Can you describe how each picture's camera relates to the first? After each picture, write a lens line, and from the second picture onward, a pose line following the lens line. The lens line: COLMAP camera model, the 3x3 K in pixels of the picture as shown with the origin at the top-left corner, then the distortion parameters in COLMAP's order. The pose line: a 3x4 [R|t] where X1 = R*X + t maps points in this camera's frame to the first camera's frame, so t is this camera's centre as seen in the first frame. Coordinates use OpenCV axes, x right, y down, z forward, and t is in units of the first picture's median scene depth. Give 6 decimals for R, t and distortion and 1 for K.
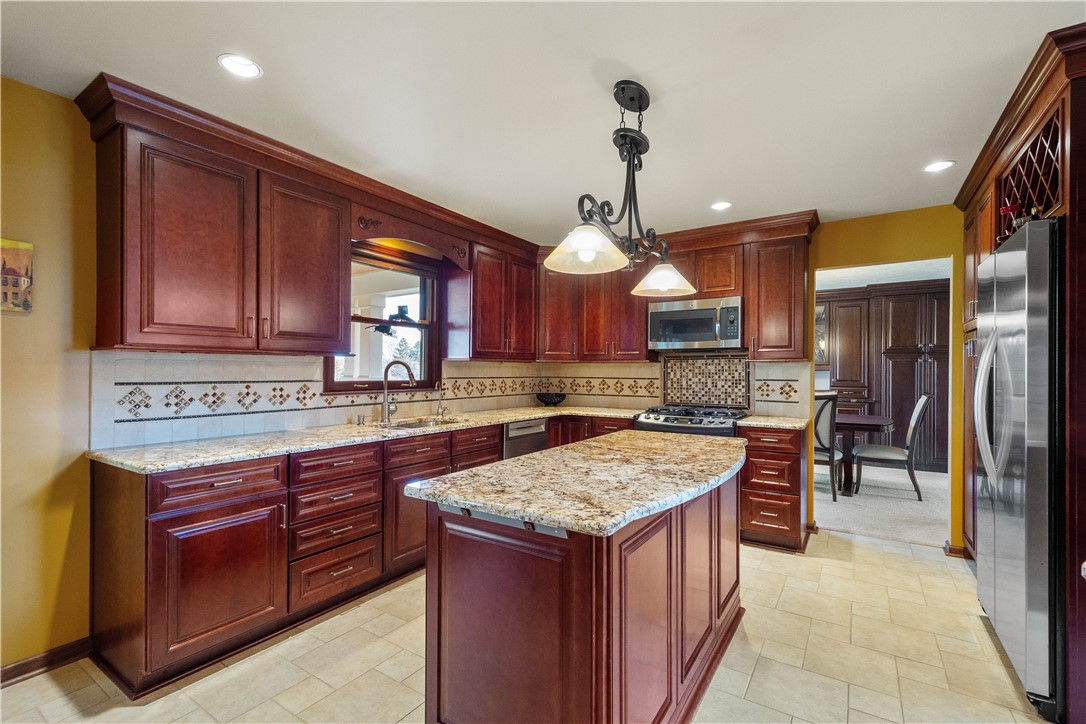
lens RADIAL K [[476.3, 0, 542.1], [0, 476.3, 368.3], [0, 0, 1]] dist [-0.000075, -0.000107]
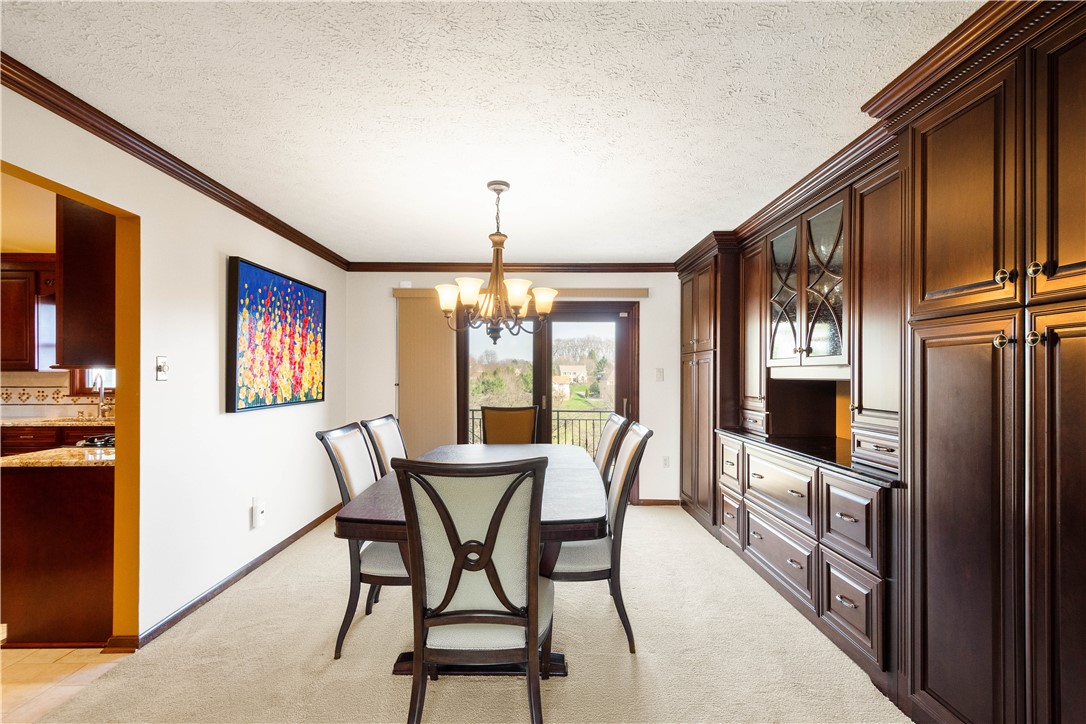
lens RADIAL K [[486.9, 0, 543.6], [0, 486.9, 372.6], [0, 0, 1]] dist [0.002514, 0.000440]
pose [[0.563357, -0.008894, -0.826166, 1.319612], [0.007592, 0.999956, -0.005588, -0.000282], [0.826179, -0.003124, 0.563399, 1.053375]]
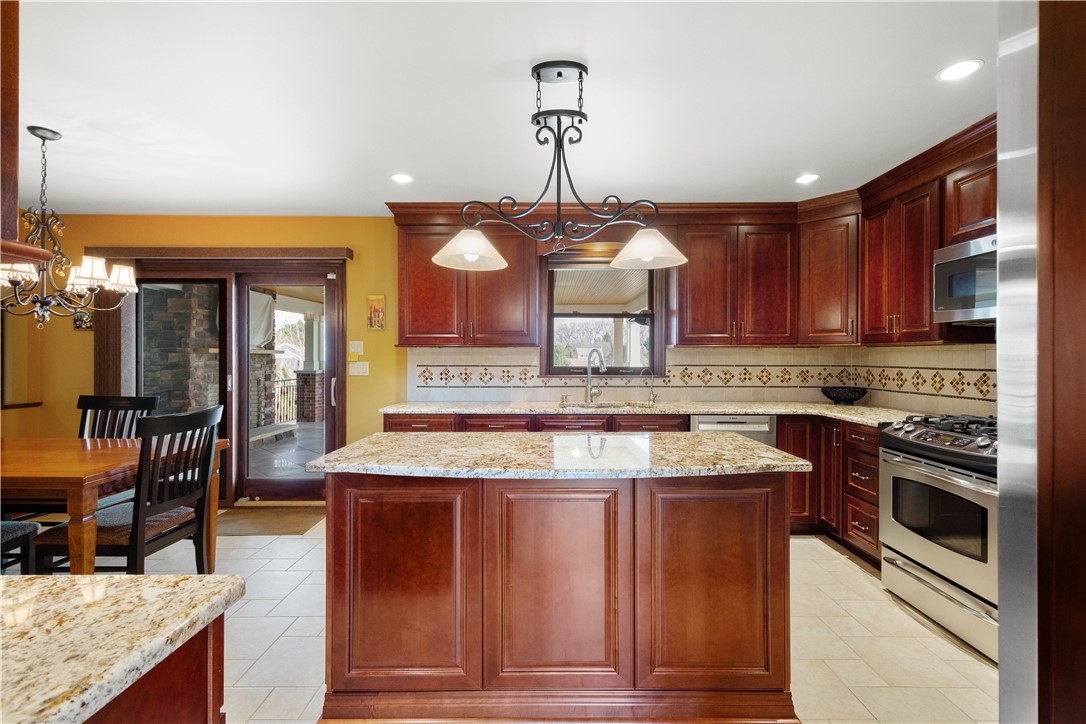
lens RADIAL K [[477.1, 0, 549.7], [0, 477.1, 357.6], [0, 0, 1]] dist [0.011581, -0.000340]
pose [[0.554047, -0.003367, -0.832479, 0.489986], [0.006789, 0.999977, 0.000474, 0.002196], [0.832458, -0.005915, 0.554057, 0.228452]]
